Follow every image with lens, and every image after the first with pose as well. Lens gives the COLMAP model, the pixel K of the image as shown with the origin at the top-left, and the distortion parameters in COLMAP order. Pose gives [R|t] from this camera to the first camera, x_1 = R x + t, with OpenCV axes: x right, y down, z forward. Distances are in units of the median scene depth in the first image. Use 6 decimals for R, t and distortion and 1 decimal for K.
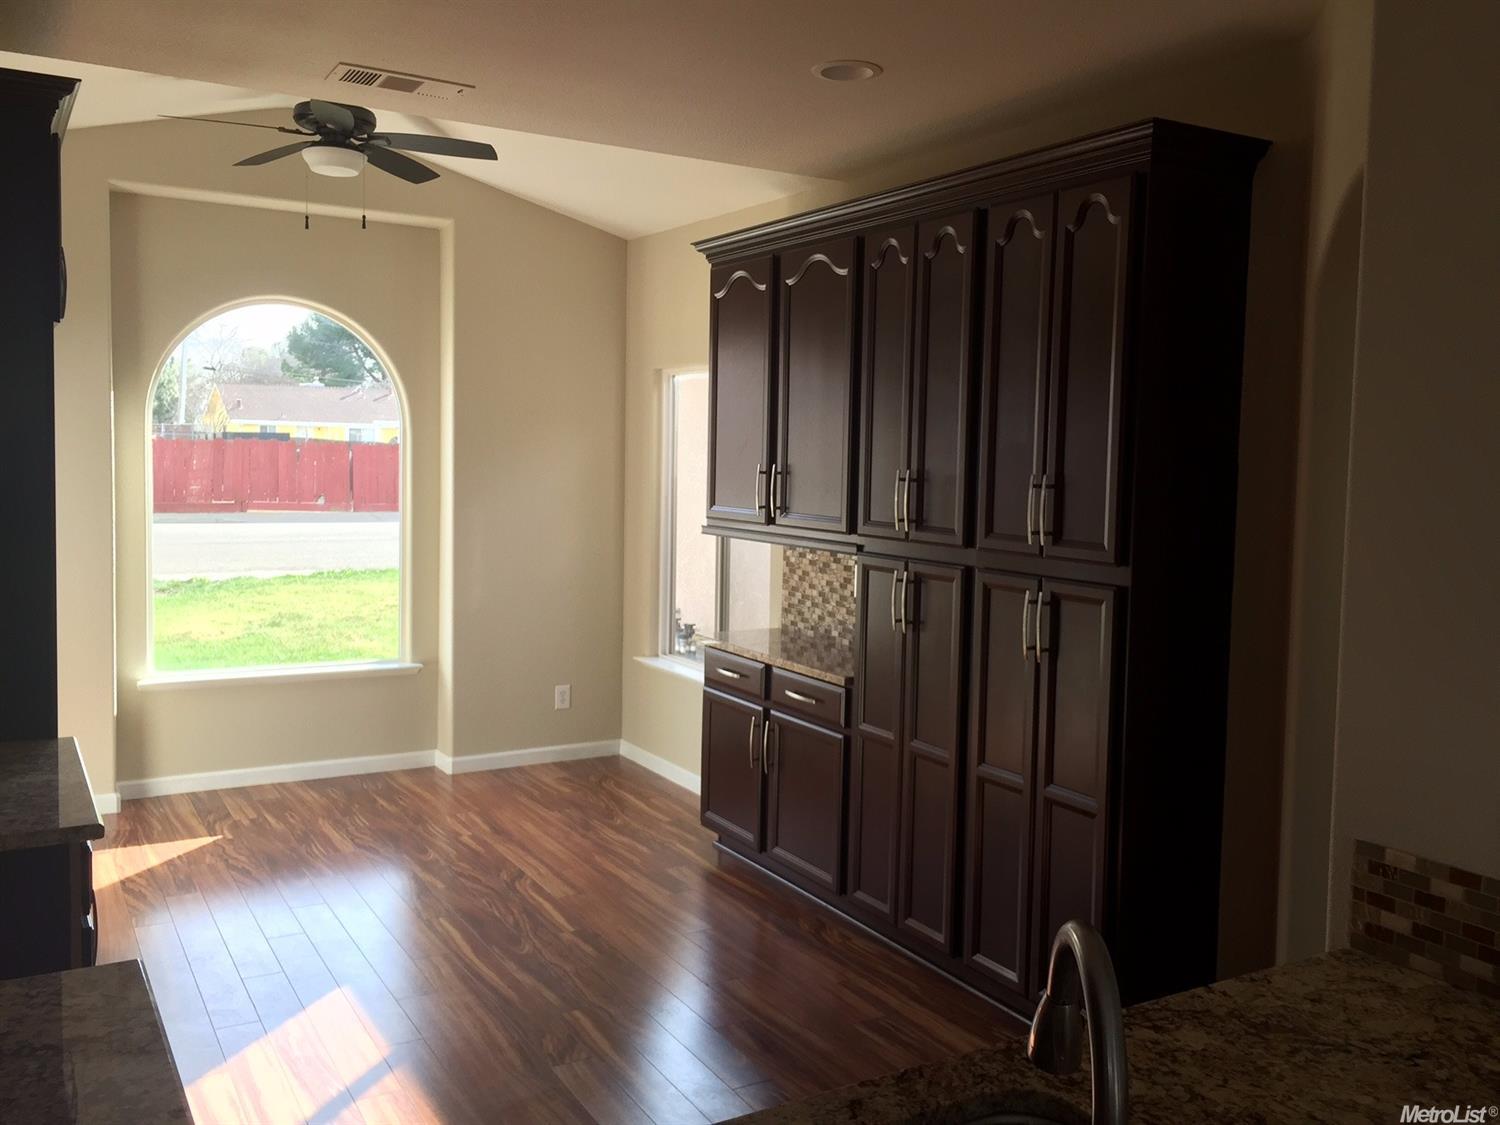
lens RADIAL K [[1266.4, 0, 754.9], [0, 1266.4, 555.2], [0, 0, 1]] dist [0.059885, -0.039078]
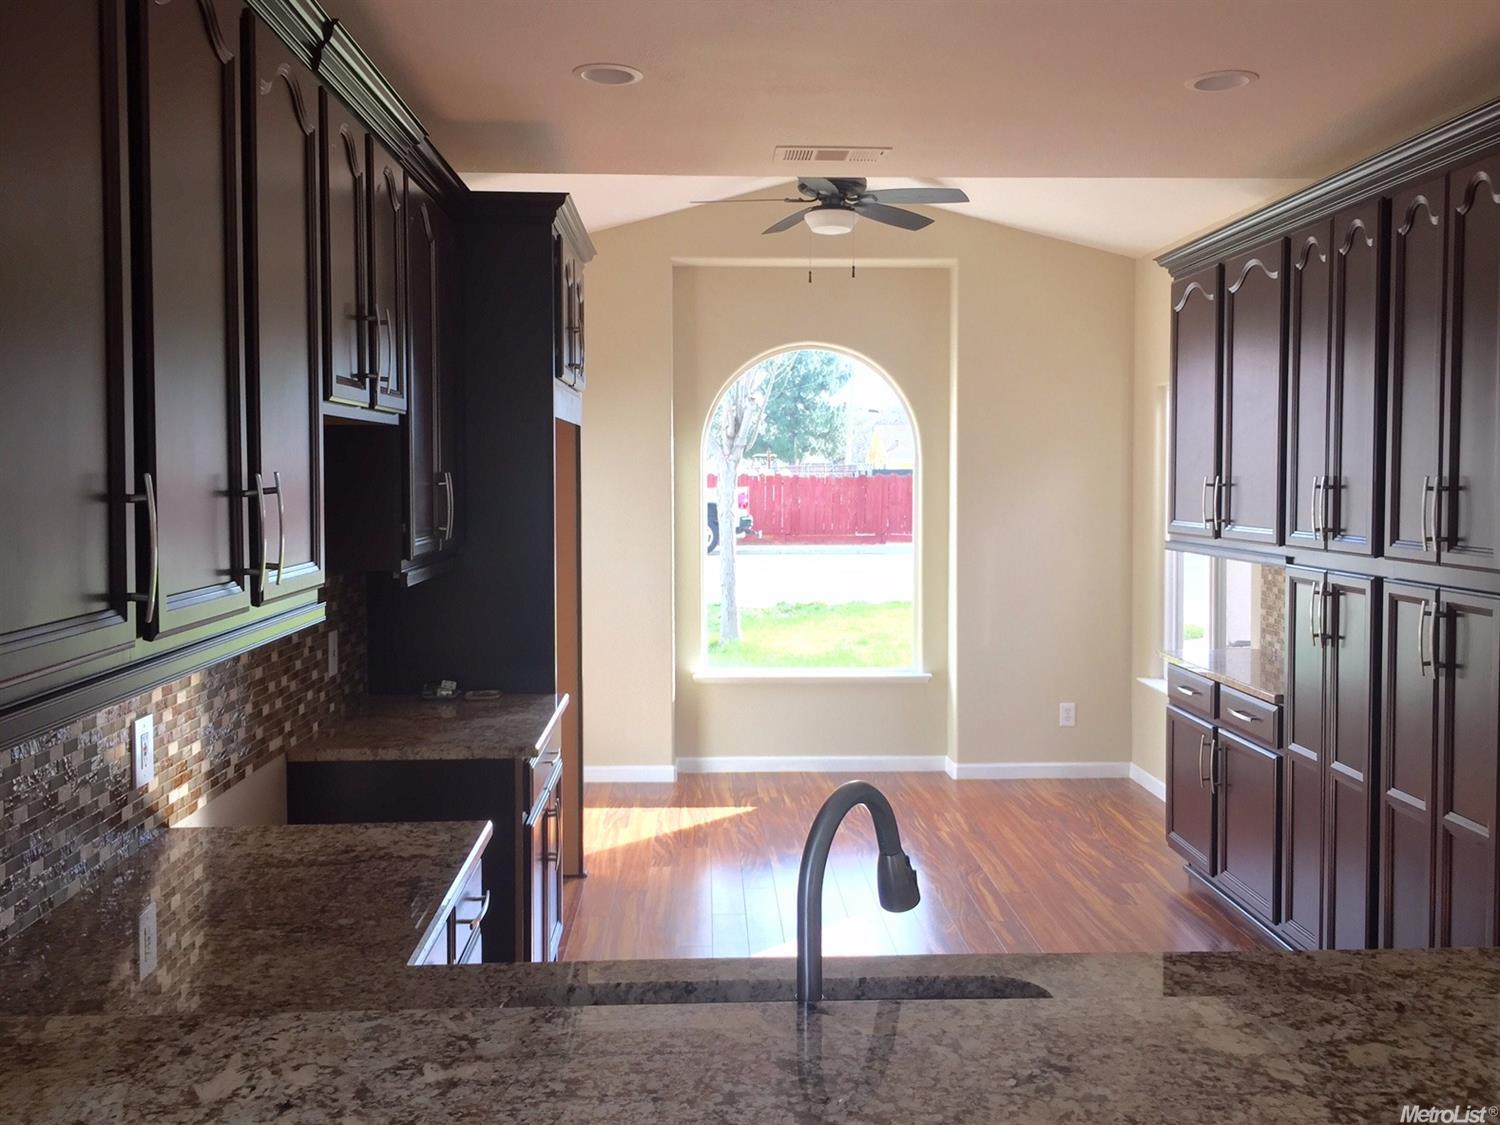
lens RADIAL K [[1266.4, 0, 744.2], [0, 1266.4, 559.3], [0, 0, 1]] dist [0.059885, -0.039078]
pose [[0.891076, 0.007183, -0.453797, 0.117776], [-0.016225, 0.999740, -0.016036, 0.012297], [0.453564, 0.021653, 0.890961, -0.037901]]
